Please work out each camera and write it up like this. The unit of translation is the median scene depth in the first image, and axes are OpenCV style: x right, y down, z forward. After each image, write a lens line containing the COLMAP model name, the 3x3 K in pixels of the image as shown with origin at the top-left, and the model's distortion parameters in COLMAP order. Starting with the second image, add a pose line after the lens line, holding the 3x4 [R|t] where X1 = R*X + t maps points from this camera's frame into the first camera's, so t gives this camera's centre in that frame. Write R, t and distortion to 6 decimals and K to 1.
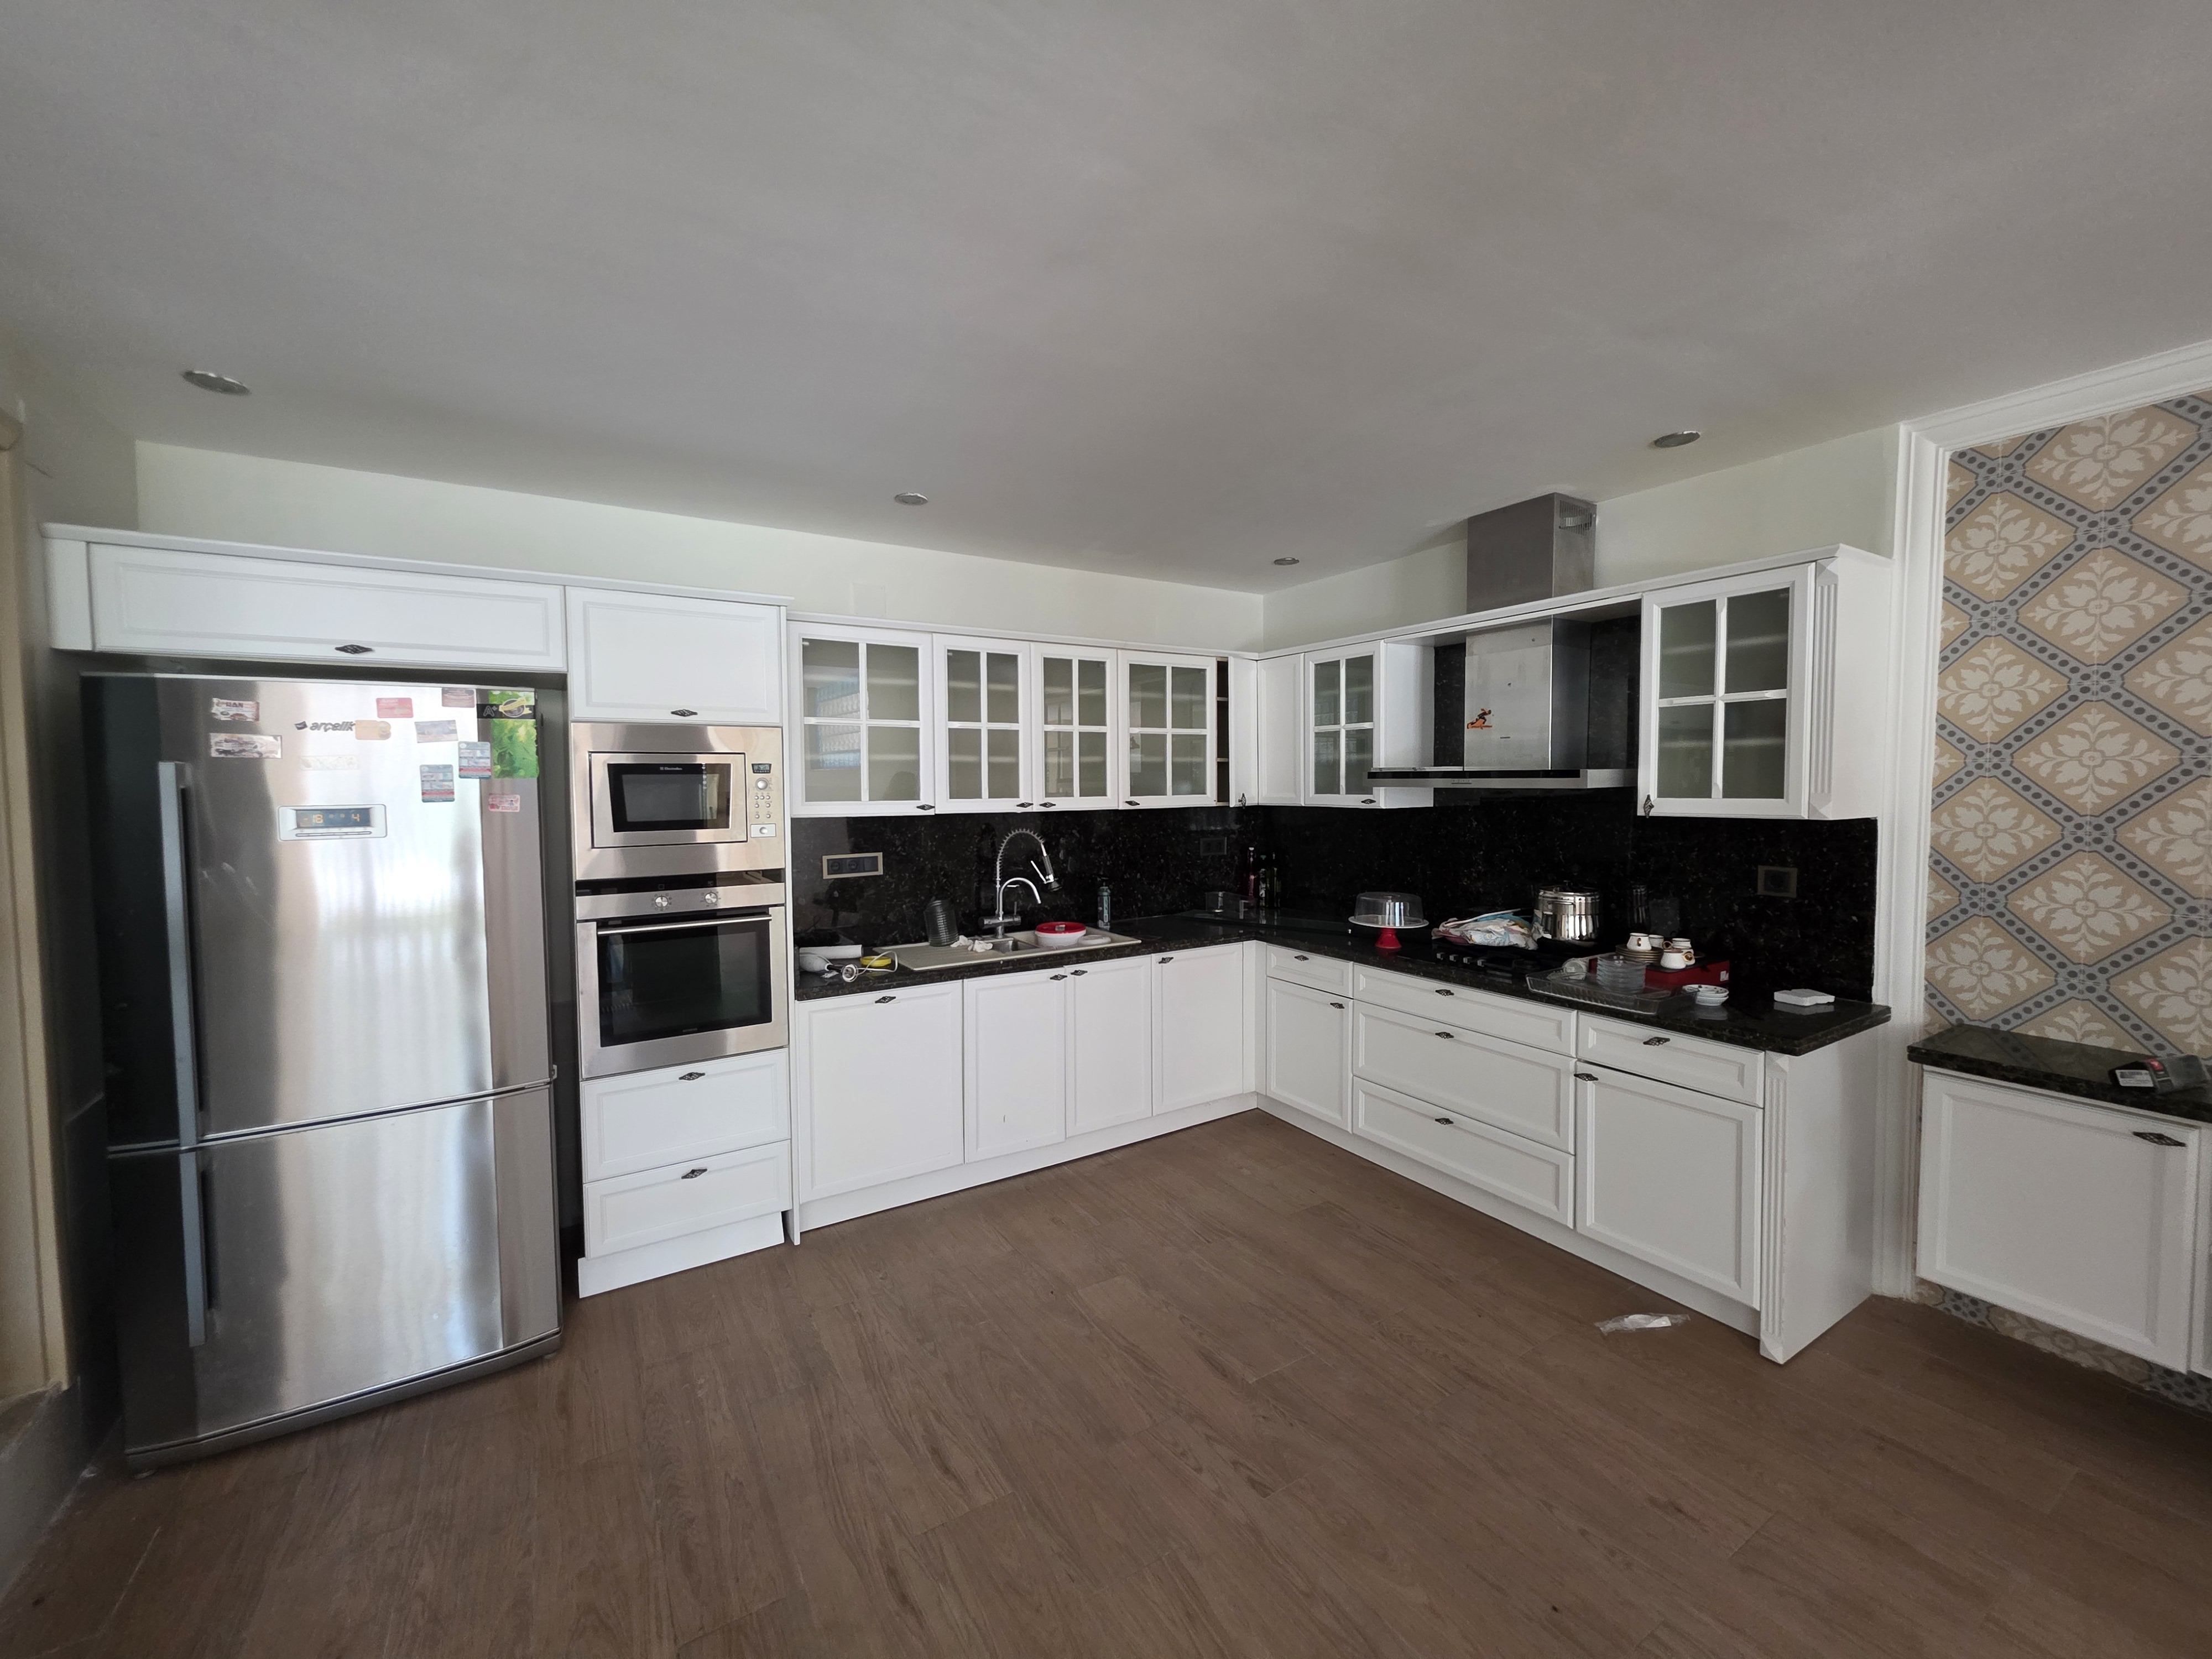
lens RADIAL K [[891.6, 0, 1109.9], [0, 891.6, 831.8], [0, 0, 1]] dist [0.001393, -0.000266]
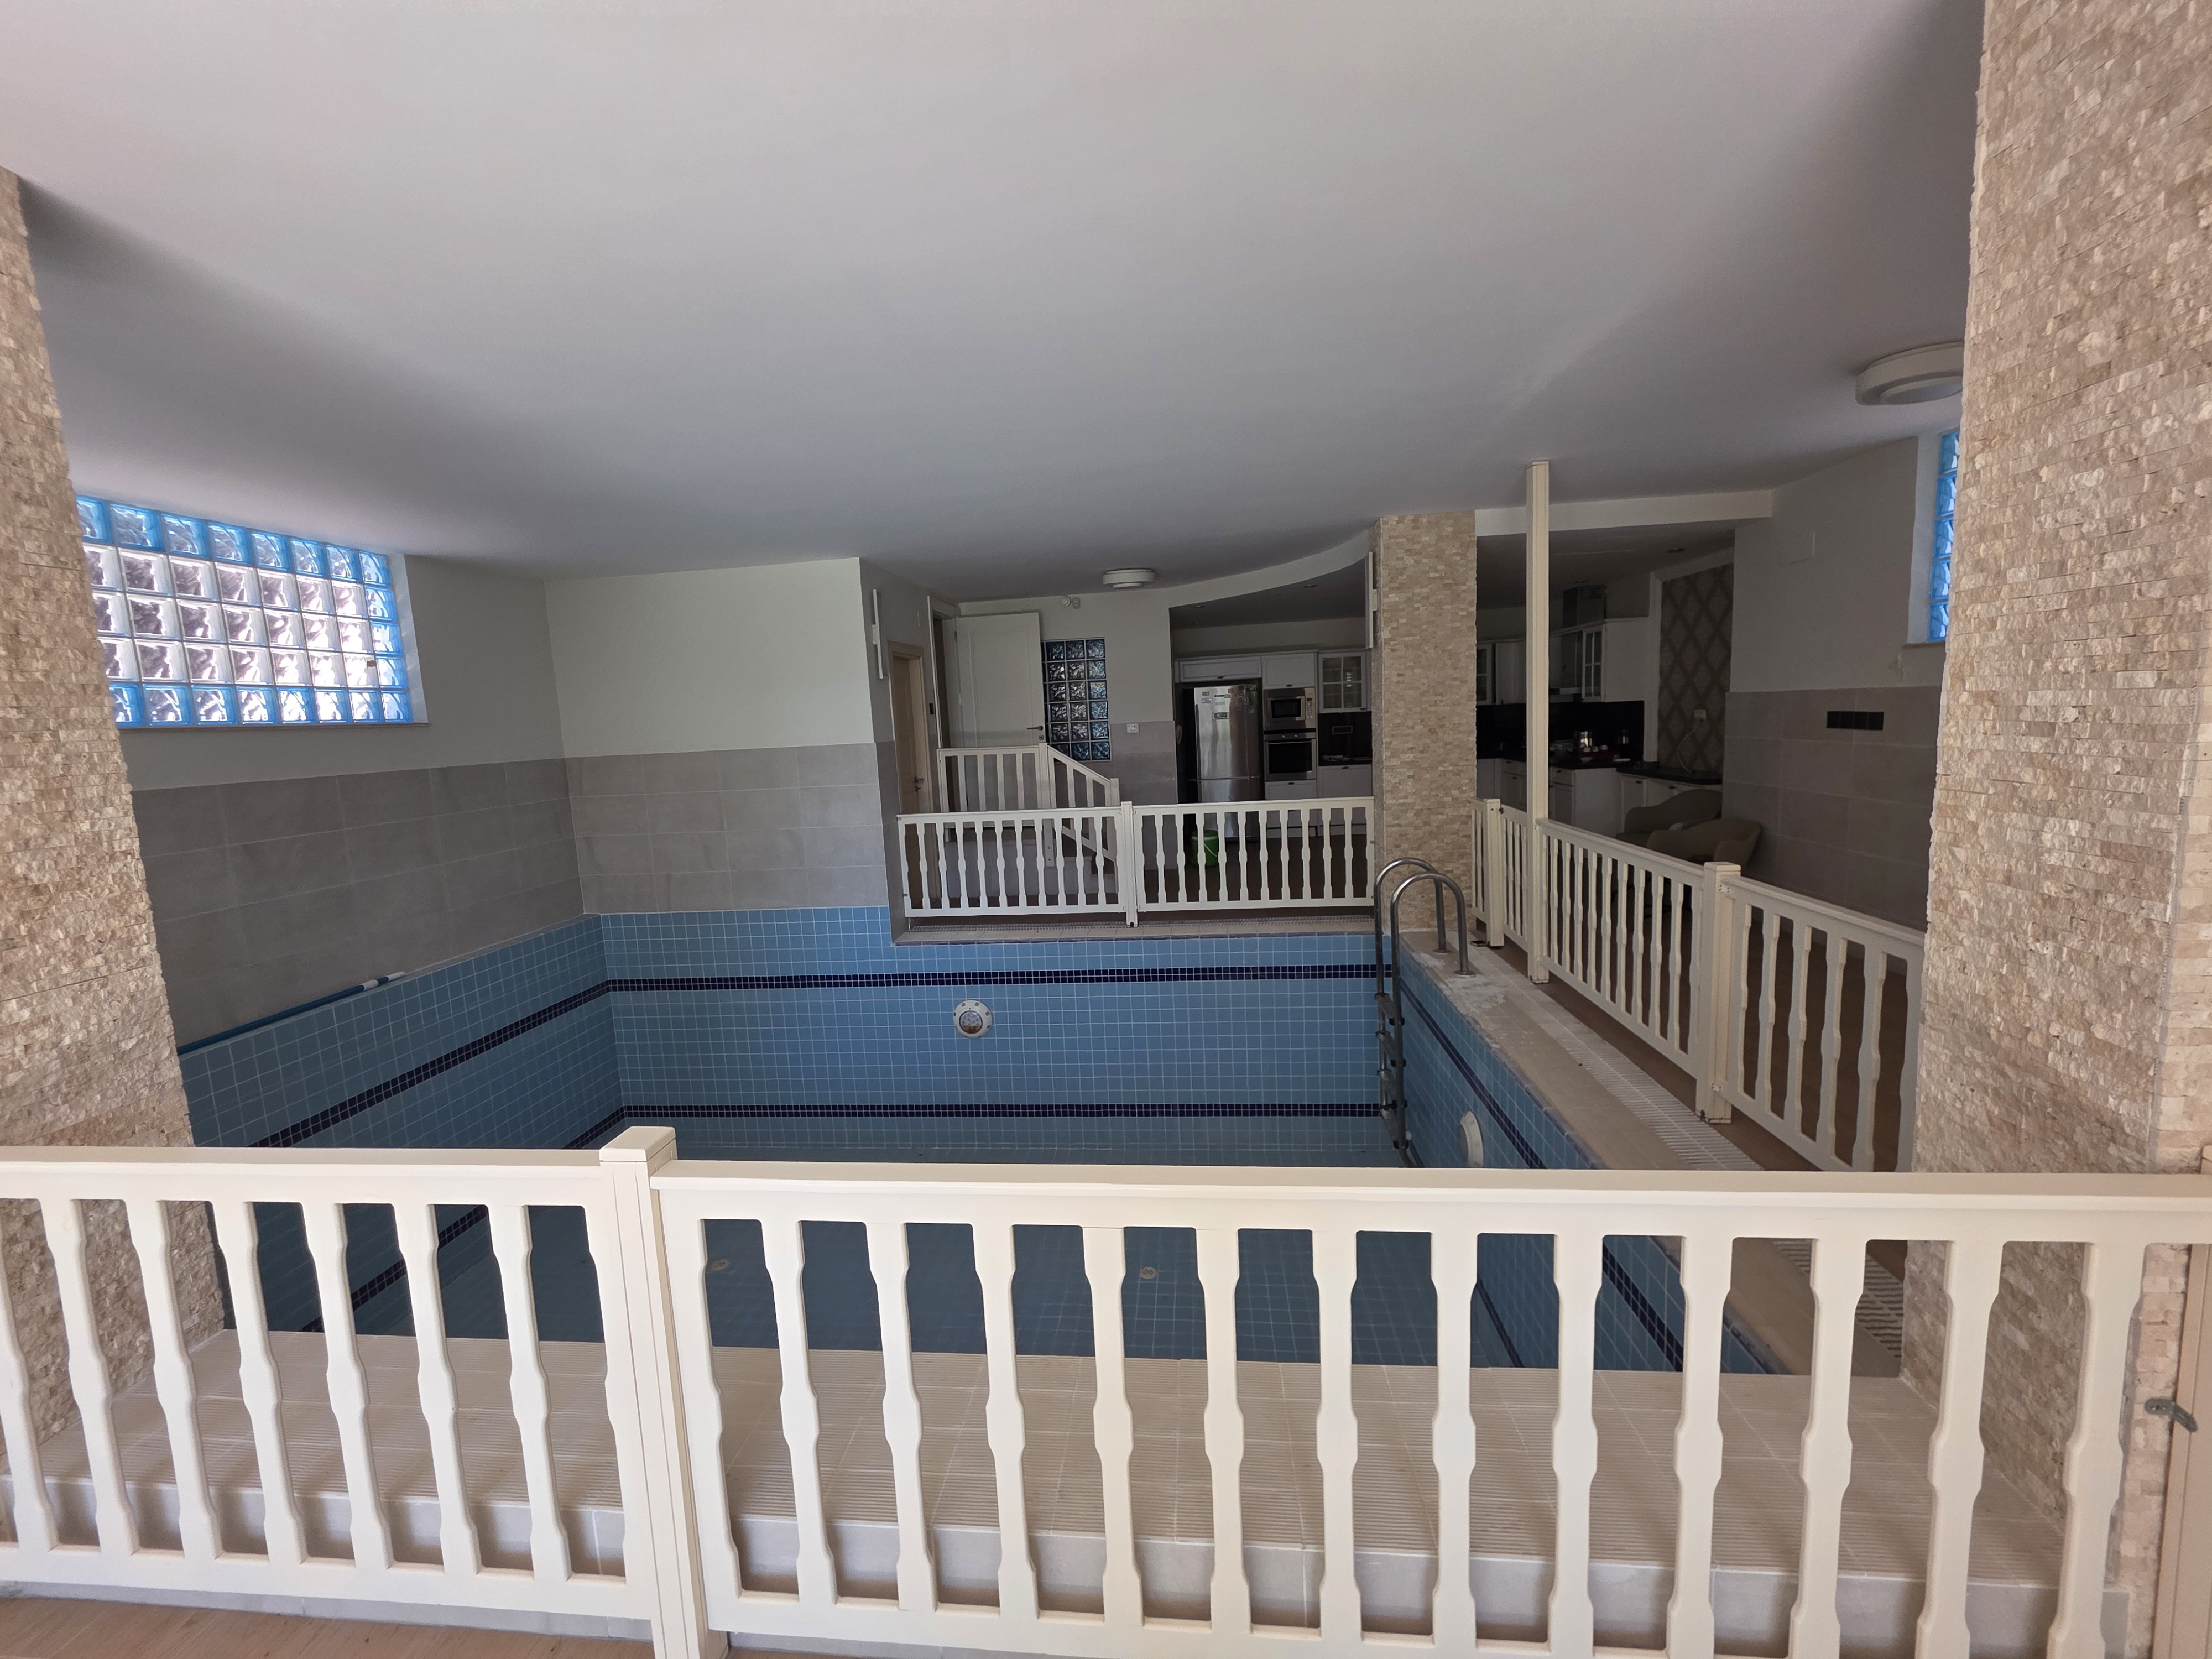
lens RADIAL K [[891.6, 0, 1104.7], [0, 891.6, 821.2], [0, 0, 1]] dist [0.001393, -0.000266]
pose [[0.789042, 0.041119, -0.612961, 1.254819], [0.010437, 0.996716, 0.080298, 0.127782], [0.614250, -0.069756, 0.786022, -2.508587]]
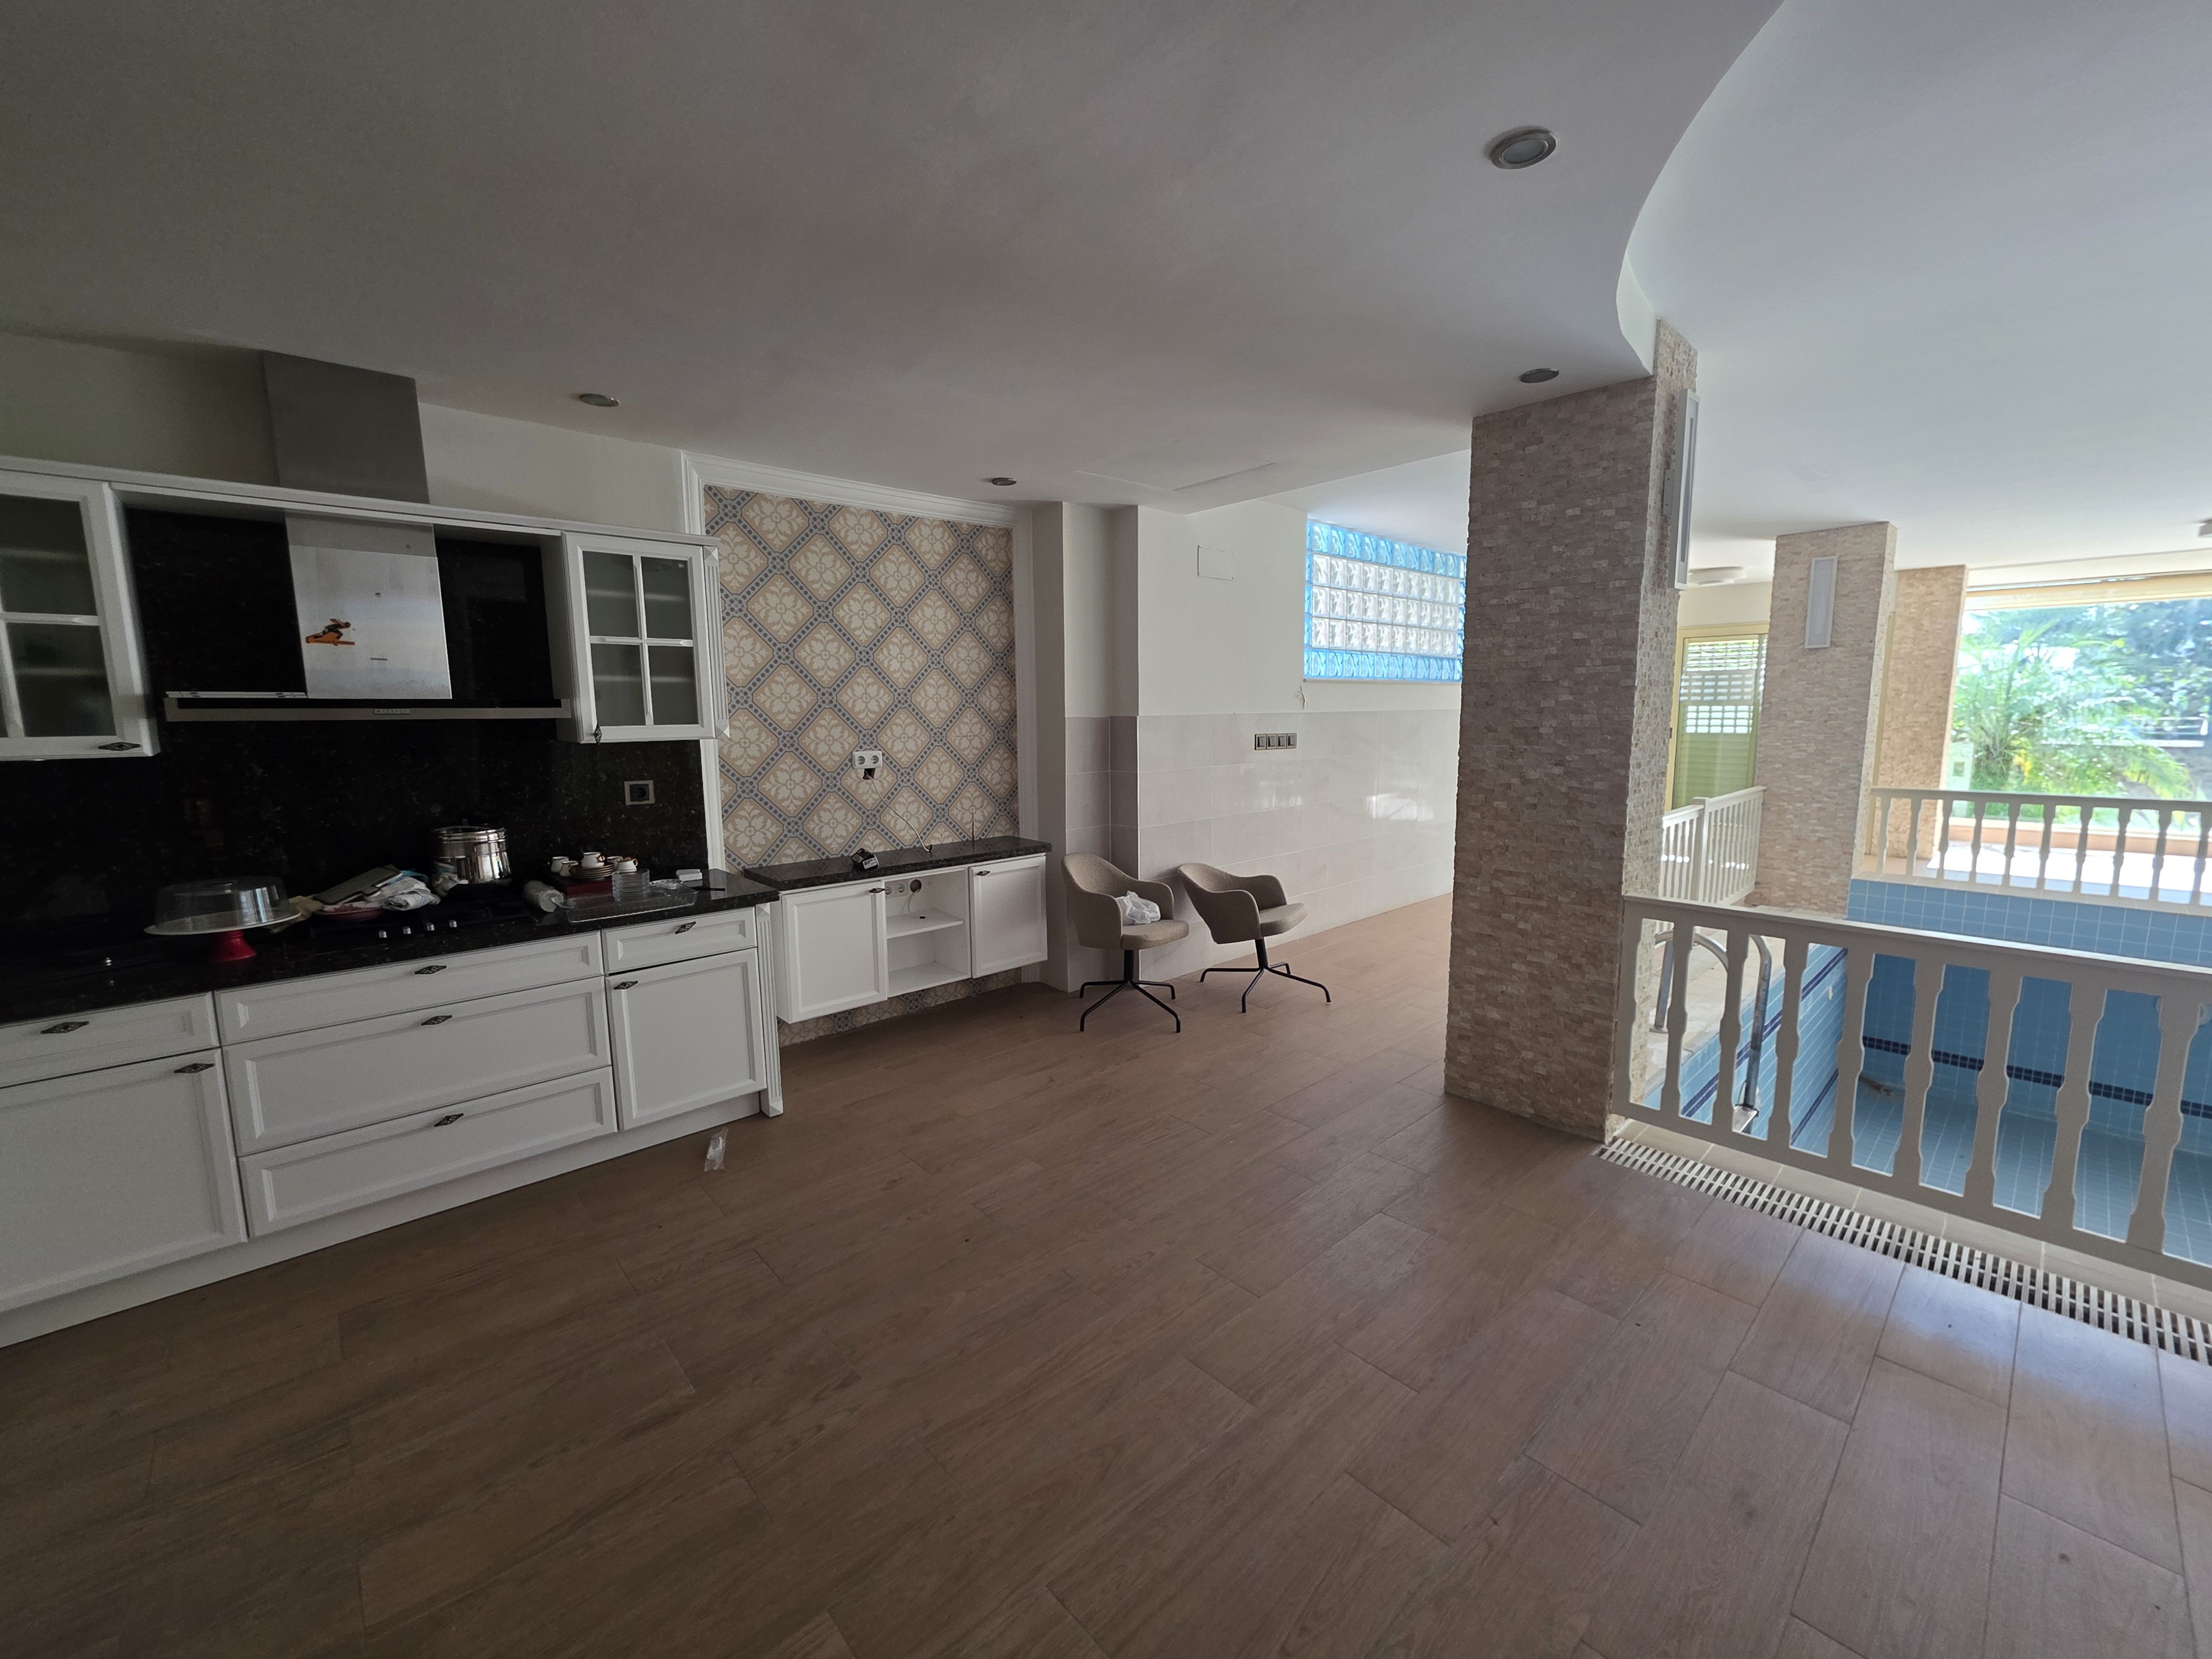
lens RADIAL K [[891.6, 0, 1107.5], [0, 891.6, 821.1], [0, 0, 1]] dist [0.001393, -0.000266]
pose [[-0.186829, -0.119429, 0.975106, -0.619300], [0.062149, 0.989158, 0.133057, -0.031368], [-0.980425, 0.085460, -0.177381, 0.612501]]
